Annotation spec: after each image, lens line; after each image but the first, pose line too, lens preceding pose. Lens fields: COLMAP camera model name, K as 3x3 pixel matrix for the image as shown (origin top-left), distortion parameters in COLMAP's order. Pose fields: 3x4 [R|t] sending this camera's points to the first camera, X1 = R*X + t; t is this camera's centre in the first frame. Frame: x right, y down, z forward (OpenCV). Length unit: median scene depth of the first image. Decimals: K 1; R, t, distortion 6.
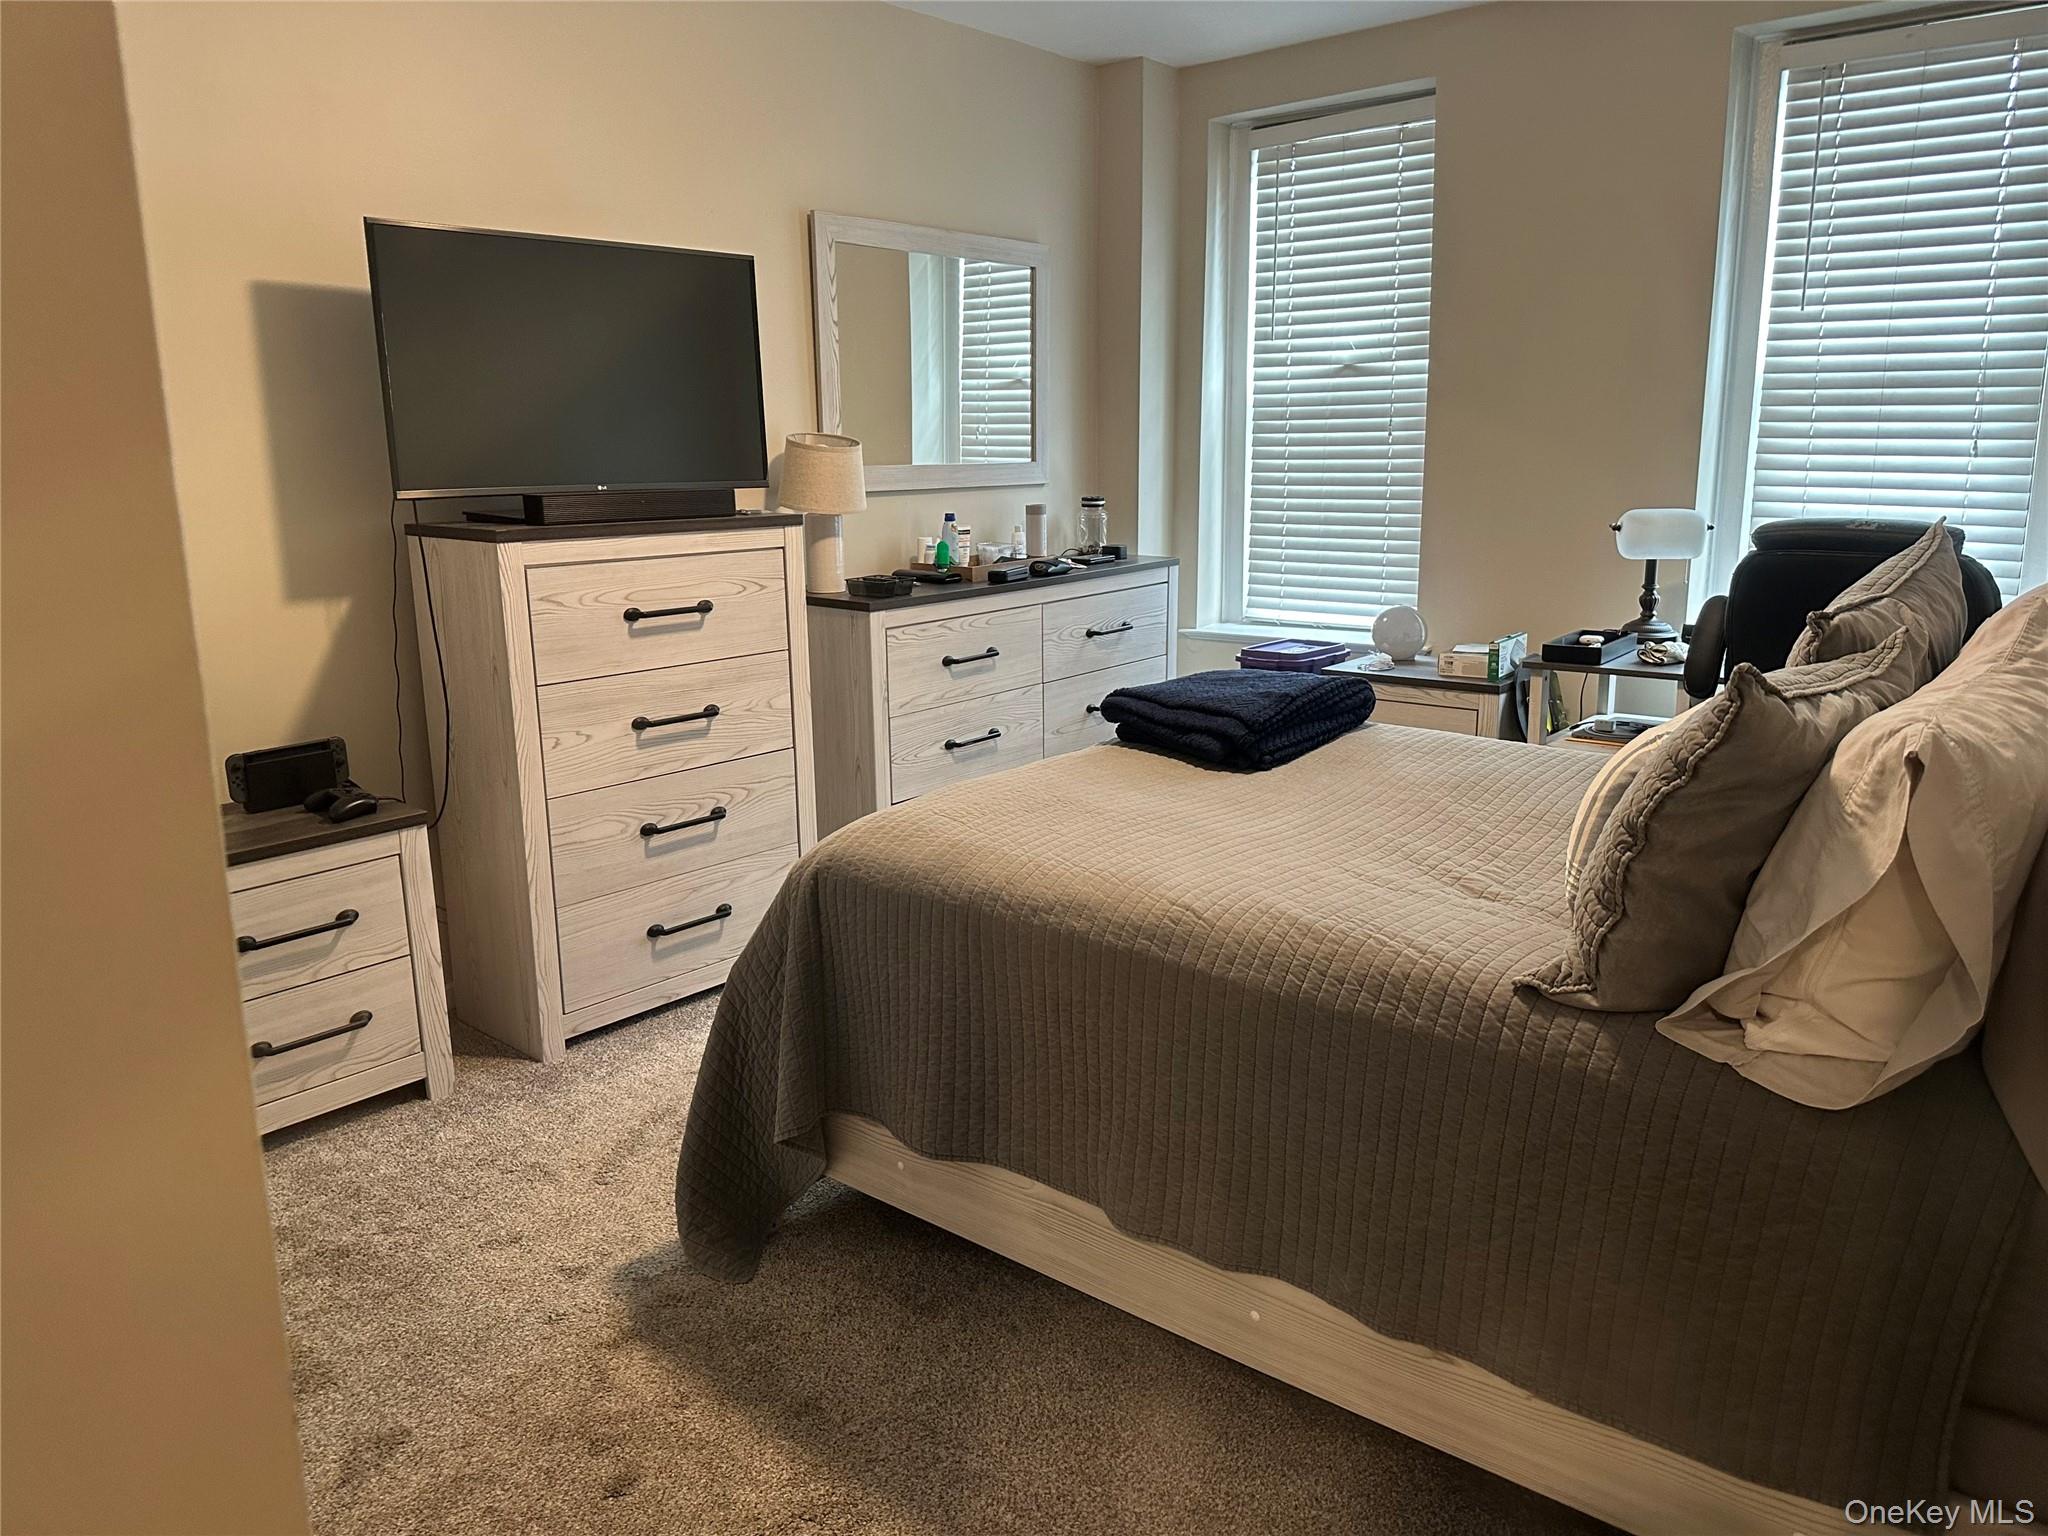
lens RADIAL K [[1429.3, 0, 1023.9], [0, 1429.3, 776.7], [0, 0, 1]] dist [0.098234, -0.130962]
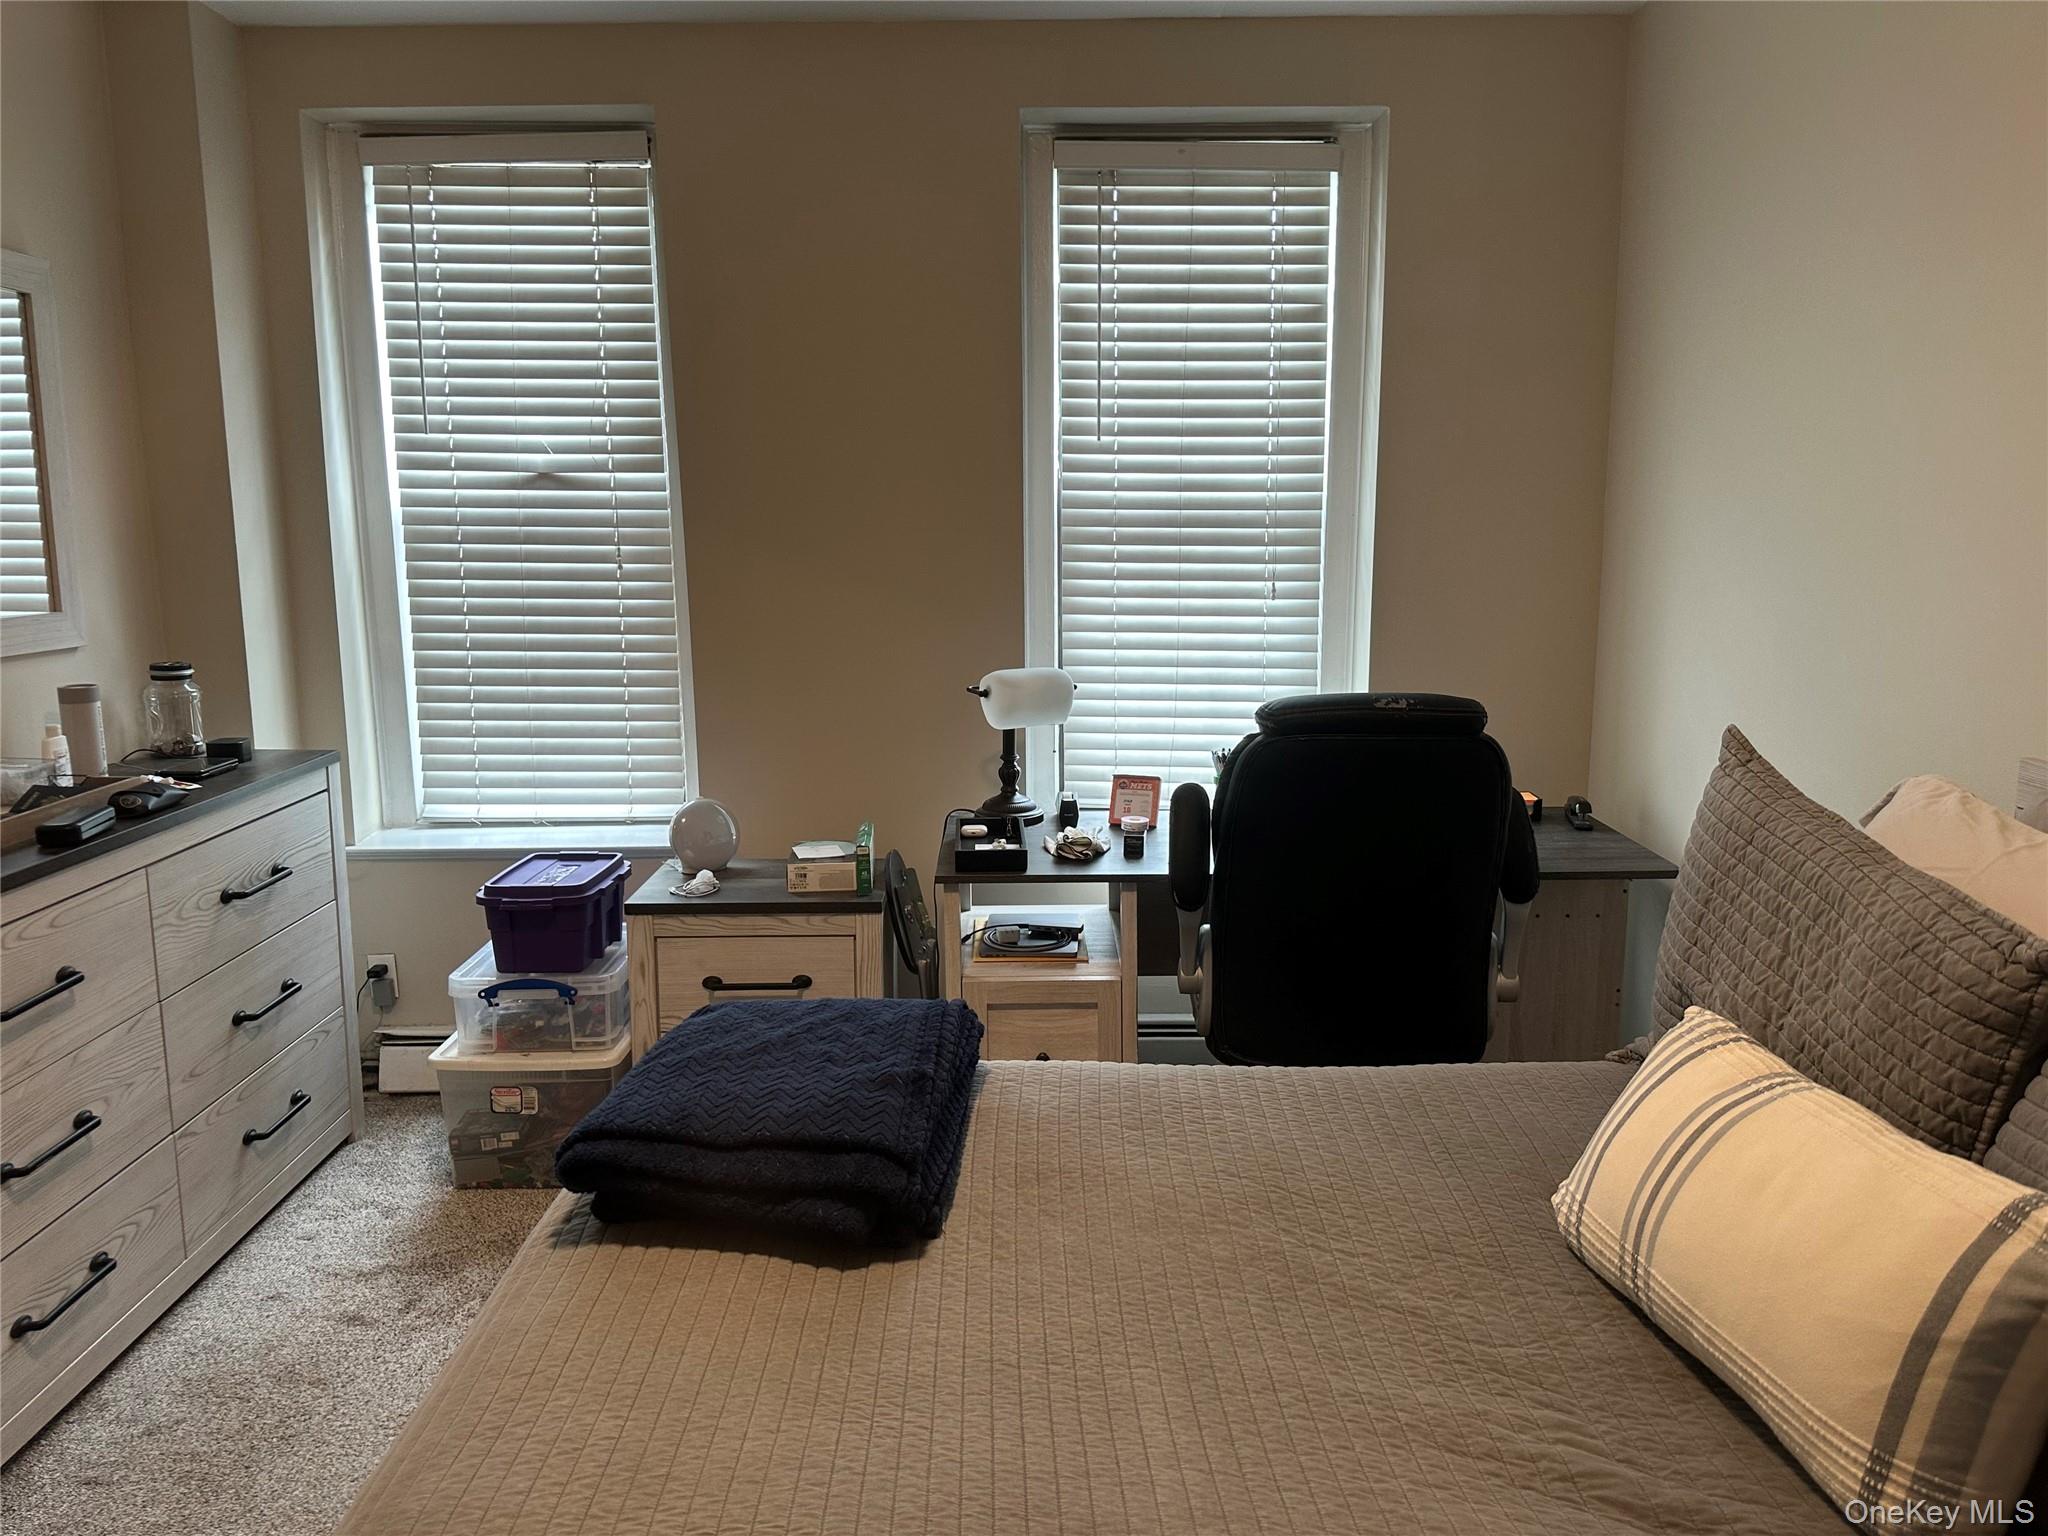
lens RADIAL K [[1445.1, 0, 1016.8], [0, 1445.1, 771.6], [0, 0, 1]] dist [0.052988, -0.055423]
pose [[0.771893, -0.097591, 0.628217, -0.074120], [0.137152, 0.990442, -0.014657, -0.093248], [-0.620782, 0.097475, 0.777900, 0.297335]]
